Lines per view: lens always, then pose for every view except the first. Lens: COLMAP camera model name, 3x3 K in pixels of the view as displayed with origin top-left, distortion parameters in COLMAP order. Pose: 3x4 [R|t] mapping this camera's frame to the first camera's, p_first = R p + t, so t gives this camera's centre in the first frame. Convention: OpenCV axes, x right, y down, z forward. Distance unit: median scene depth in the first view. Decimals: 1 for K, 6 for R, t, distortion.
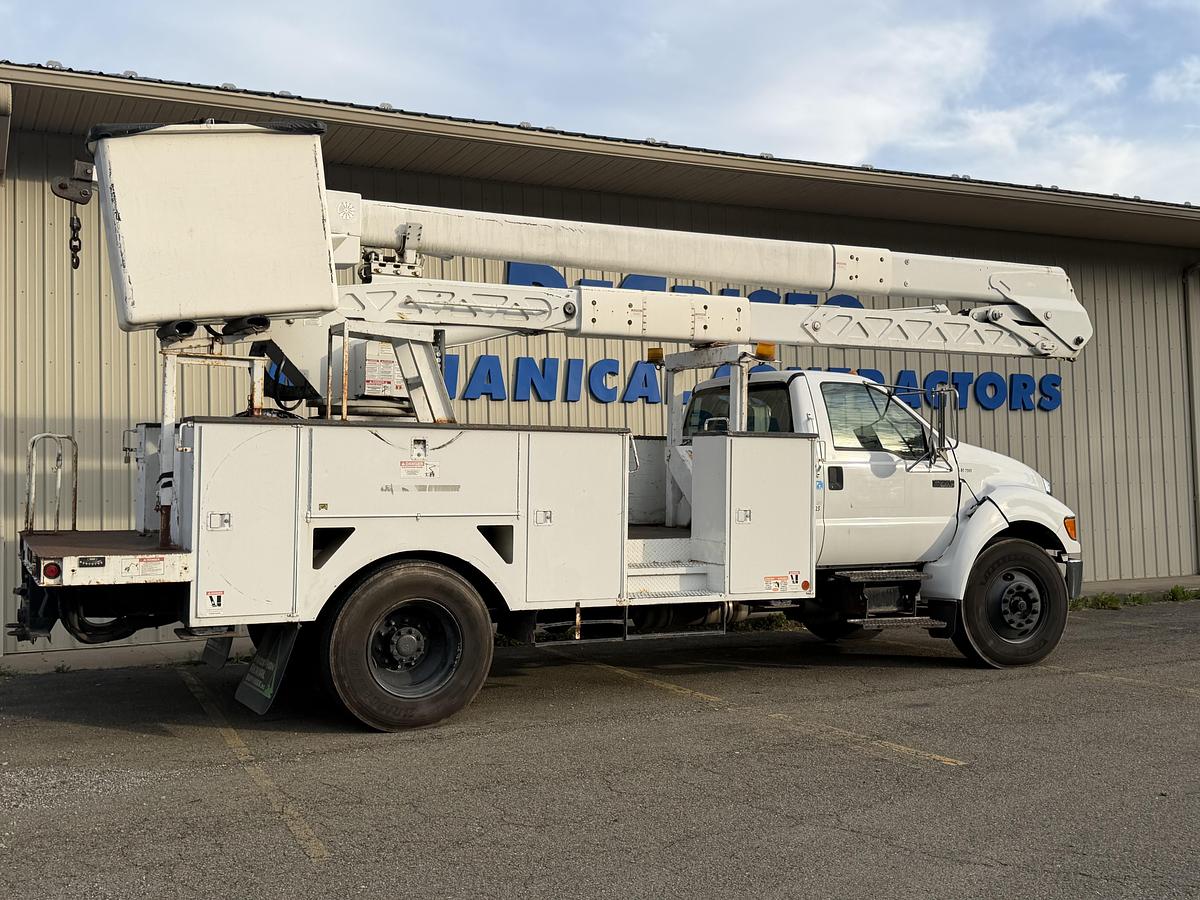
lens RADIAL K [[1236.4, 0, 600.0], [0, 1236.4, 450.0], [0, 0, 1]] dist [0.099183, 0.005568]
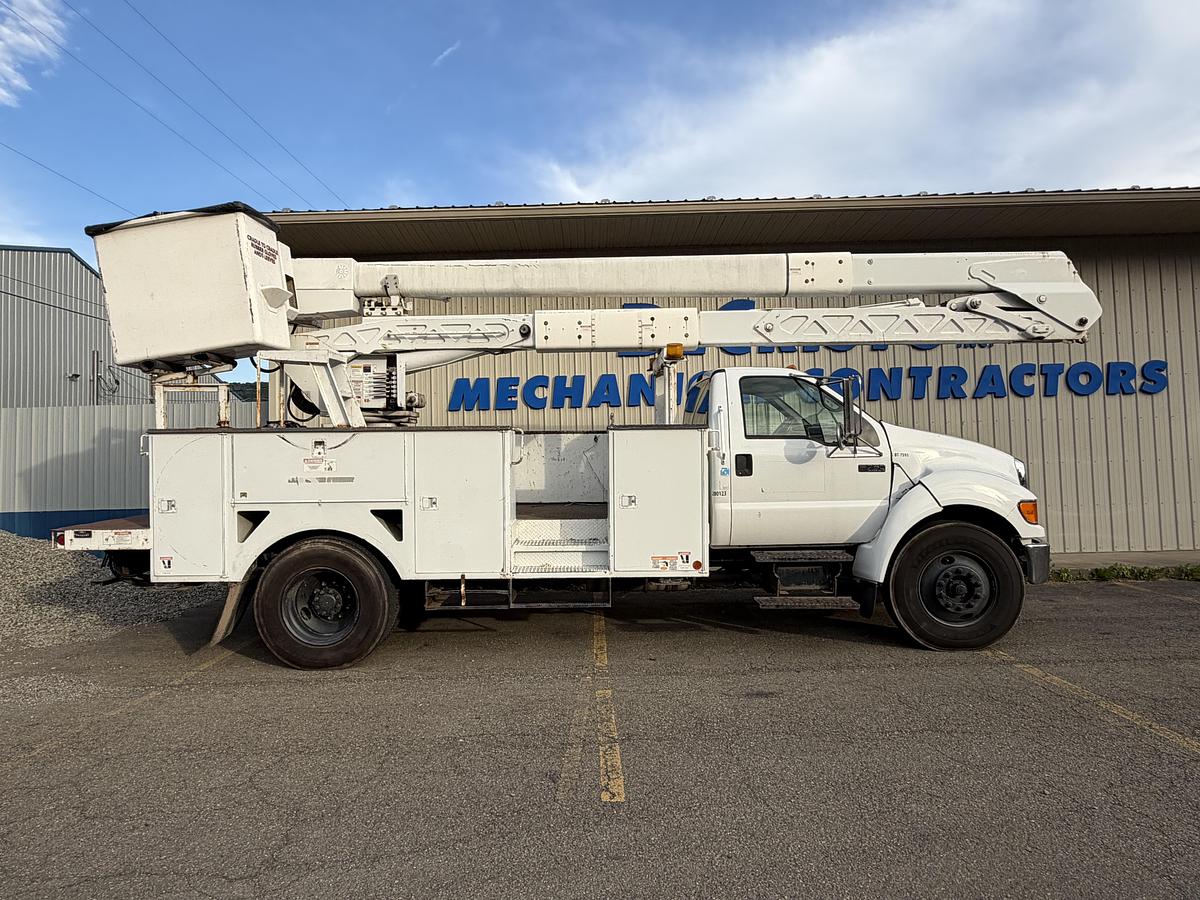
lens RADIAL K [[721.2, 0, 595.8], [0, 721.2, 449.5], [0, 0, 1]] dist [-0.003689, 0.001223]
pose [[0.897988, -0.019469, -0.439588, 0.353442], [0.025226, 0.999655, 0.007257, 0.001432], [0.439295, -0.017606, 0.898170, 0.385917]]
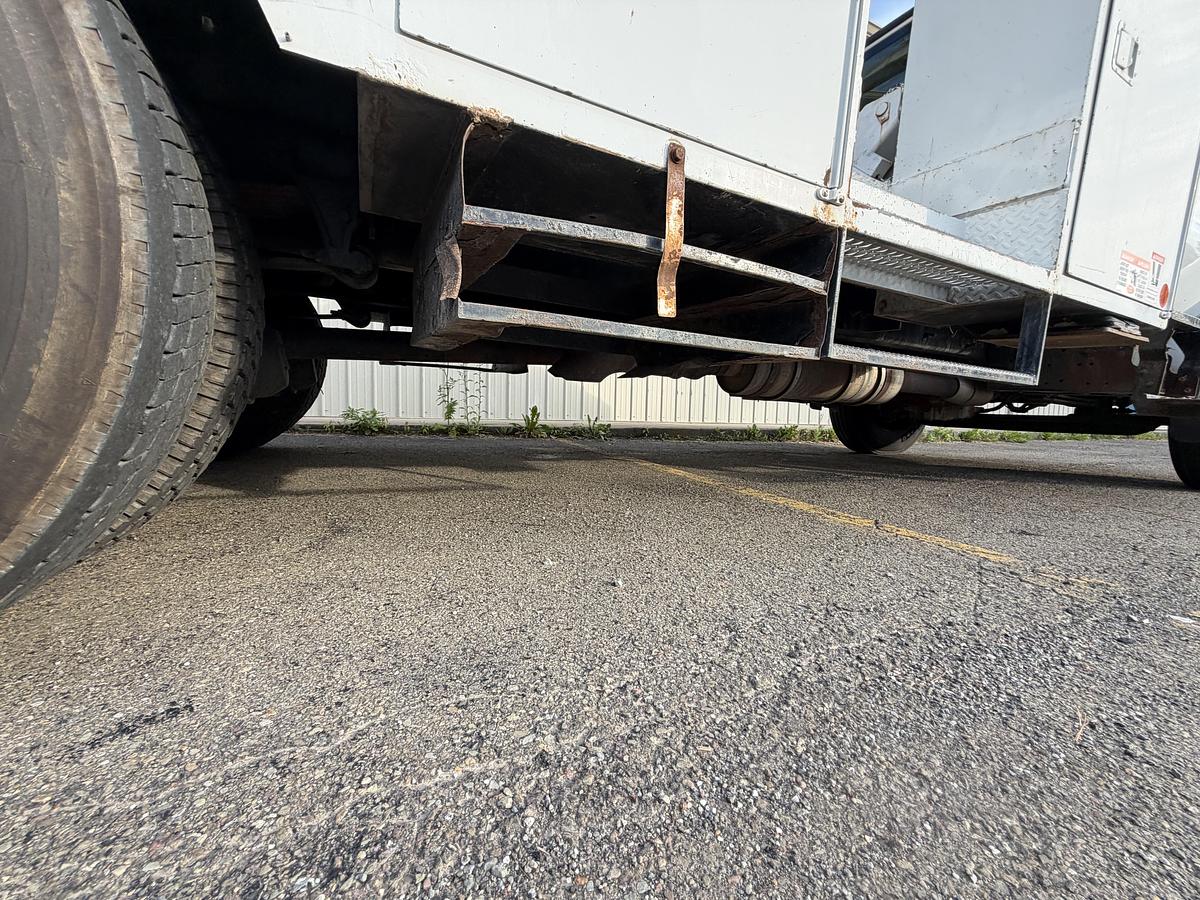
lens RADIAL K [[476.7, 0, 596.1], [0, 476.7, 451.3], [0, 0, 1]] dist [-0.000518, 0.000370]
pose [[0.998639, 0.050824, -0.011723, -0.024975], [-0.048909, 0.990554, 0.128107, 0.146337], [0.018123, -0.127359, 0.991691, 0.800597]]
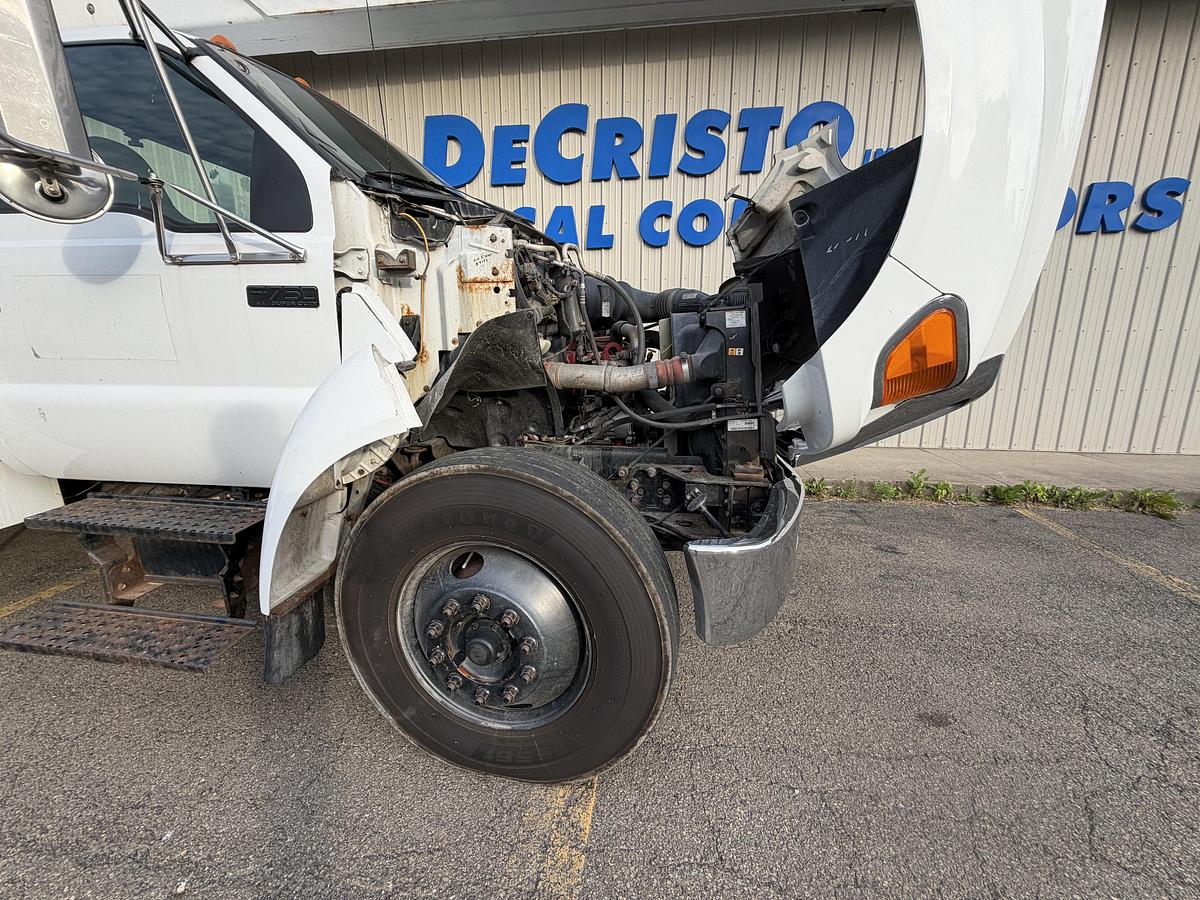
lens RADIAL K [[476.7, 0, 596.1], [0, 476.7, 451.3], [0, 0, 1]] dist [-0.000518, 0.000370]
pose [[0.828557, 0.134172, -0.543591, 0.457776], [0.009978, 0.967171, 0.253932, 0.038367], [0.559816, -0.215821, 0.800017, 0.987480]]
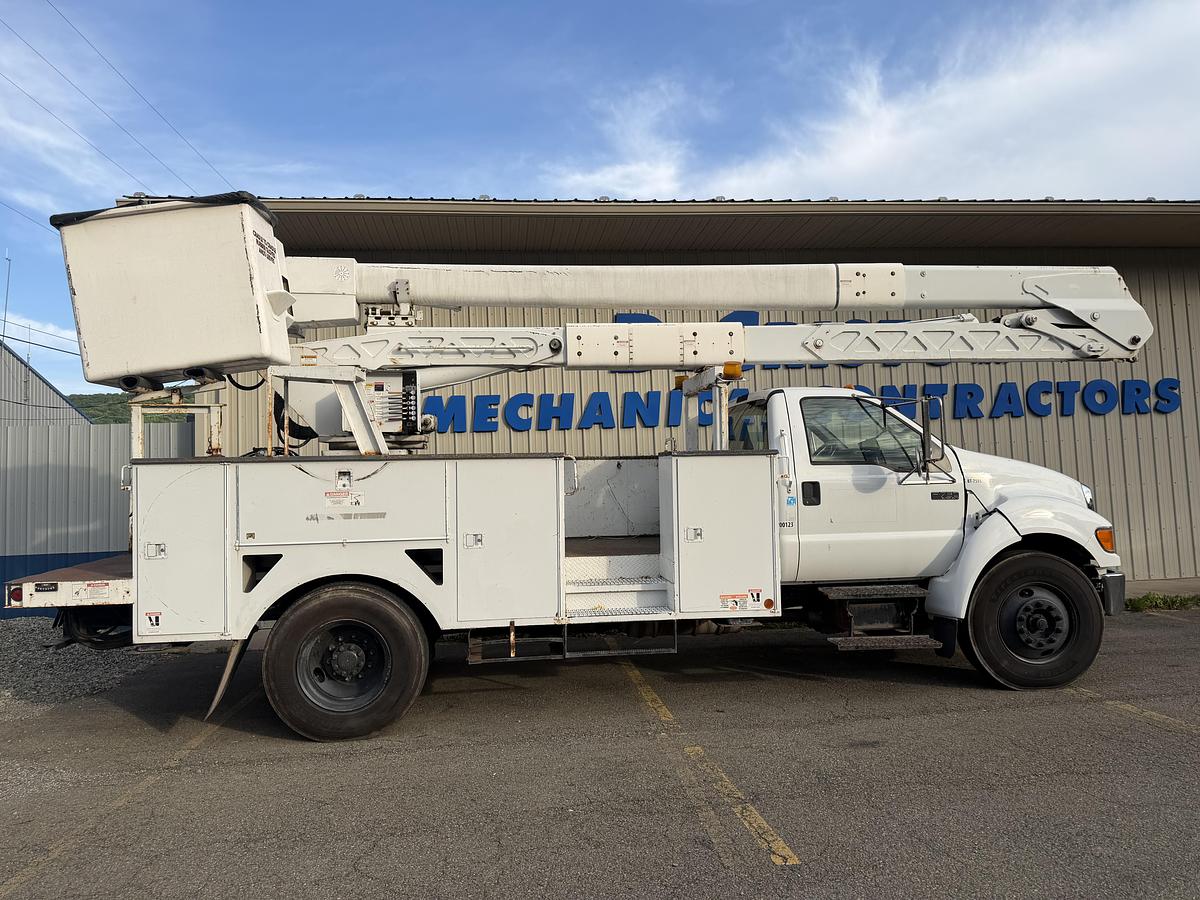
lens RADIAL K [[827.5, 0, 600.0], [0, 827.5, 450.0], [0, 0, 1]] dist [0.094461, -0.132221]
pose [[0.943620, -0.036934, -0.328963, 0.253503], [0.032659, 0.999295, -0.018514, -0.005273], [0.329415, 0.006727, 0.944161, 0.317944]]
